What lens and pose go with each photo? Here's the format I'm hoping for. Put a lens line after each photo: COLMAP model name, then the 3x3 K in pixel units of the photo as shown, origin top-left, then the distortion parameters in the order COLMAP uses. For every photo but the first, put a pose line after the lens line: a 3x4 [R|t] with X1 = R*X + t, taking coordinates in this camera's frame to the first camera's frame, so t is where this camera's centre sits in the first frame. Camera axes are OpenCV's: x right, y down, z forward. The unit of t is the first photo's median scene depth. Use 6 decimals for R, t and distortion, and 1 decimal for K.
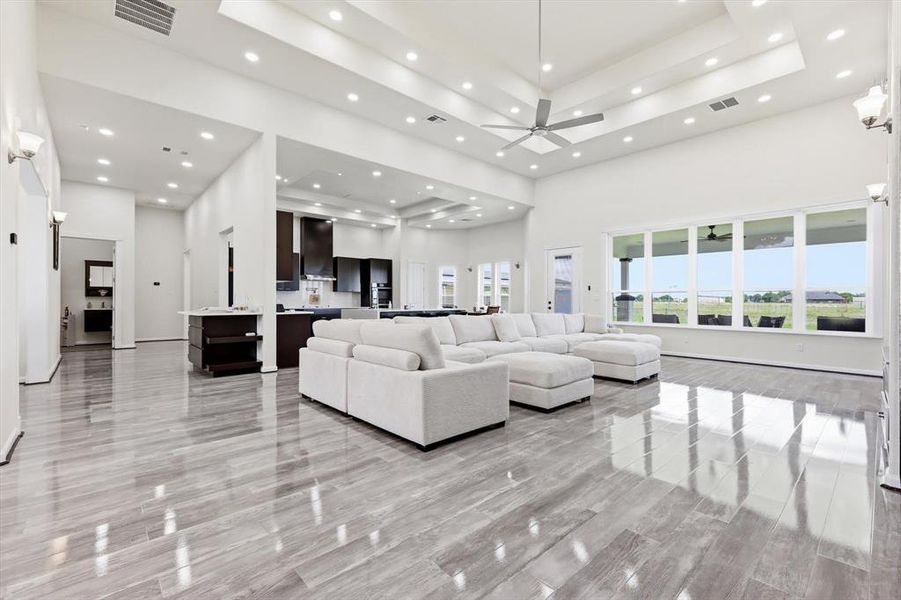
lens RADIAL K [[398.7, 0, 452.1], [0, 398.7, 302.1], [0, 0, 1]] dist [0.009680, -0.000254]
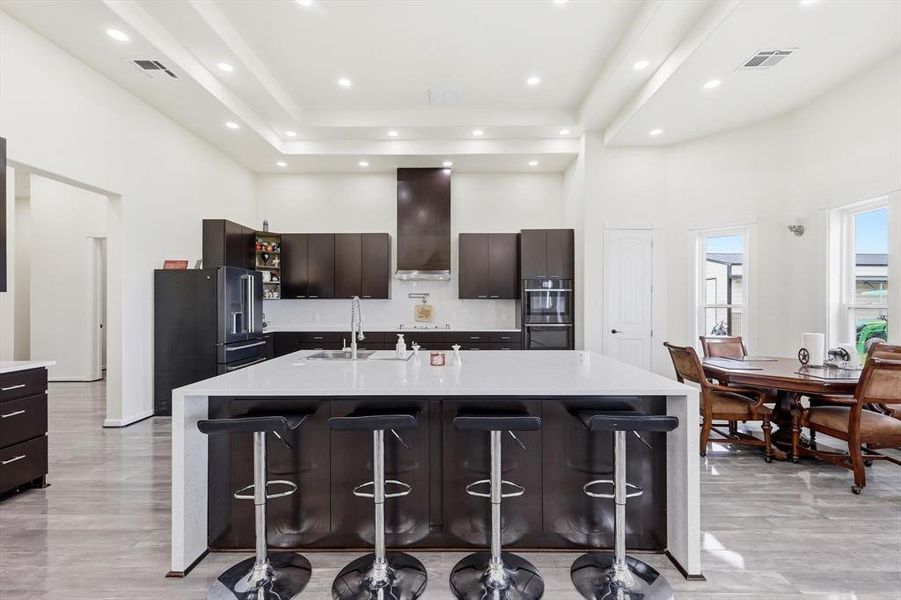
lens RADIAL K [[392.4, 0, 453.2], [0, 392.4, 303.4], [0, 0, 1]] dist [-0.000692, -0.000067]
pose [[0.732962, -0.001080, -0.680269, 0.063549], [0.000557, 0.999999, -0.000987, -0.020429], [0.680269, 0.000344, 0.732962, 0.617651]]
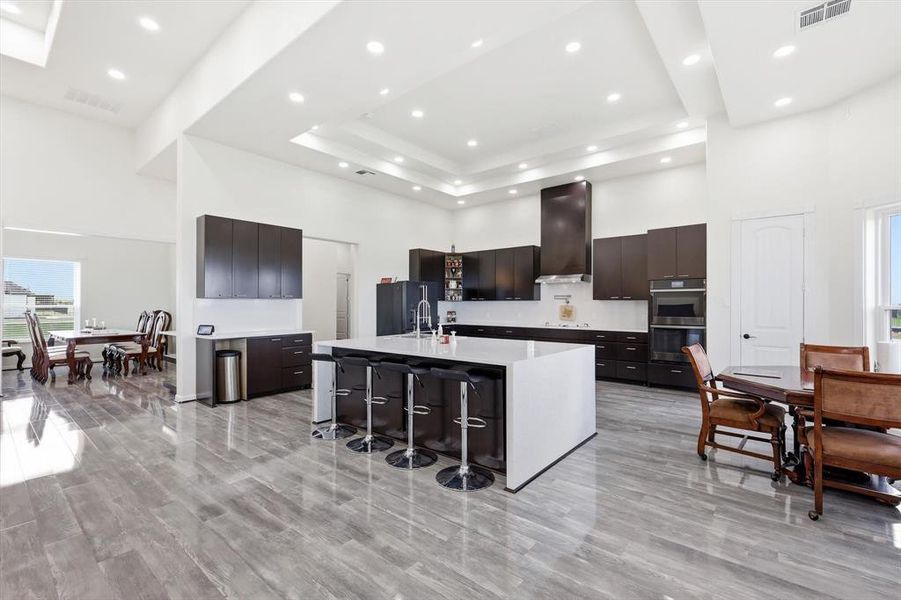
lens RADIAL K [[392.4, 0, 453.2], [0, 392.4, 303.4], [0, 0, 1]] dist [-0.000692, -0.000067]
pose [[0.142531, -0.002815, -0.989786, 0.246100], [-0.002162, 0.999993, -0.003155, -0.019941], [0.989788, 0.002590, 0.142524, 0.728279]]
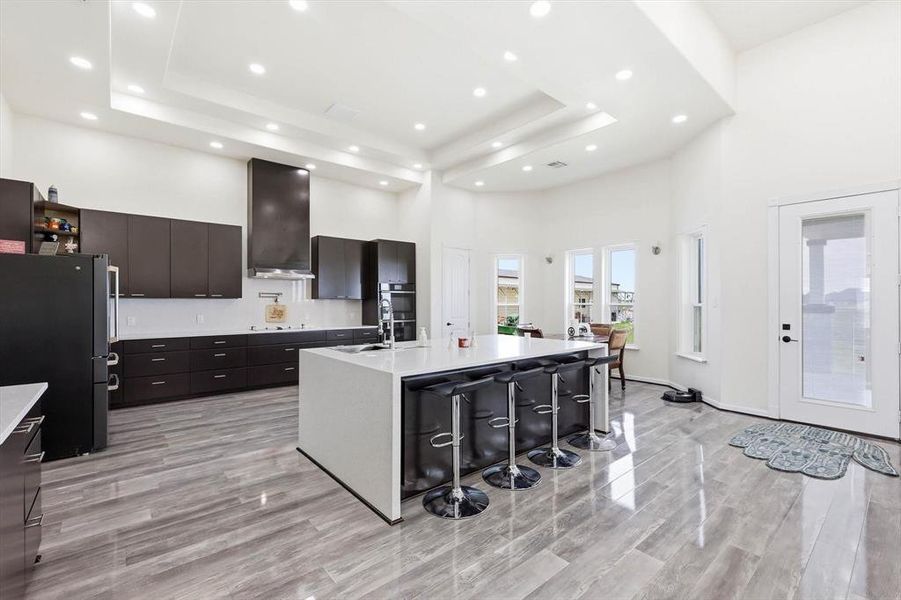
lens RADIAL K [[398.7, 0, 452.1], [0, 398.7, 302.1], [0, 0, 1]] dist [0.009680, -0.000254]
pose [[0.999590, -0.002088, -0.028549, -0.088319], [0.002030, 0.999996, -0.002071, -0.021088], [0.028553, 0.002012, 0.999590, 0.460024]]
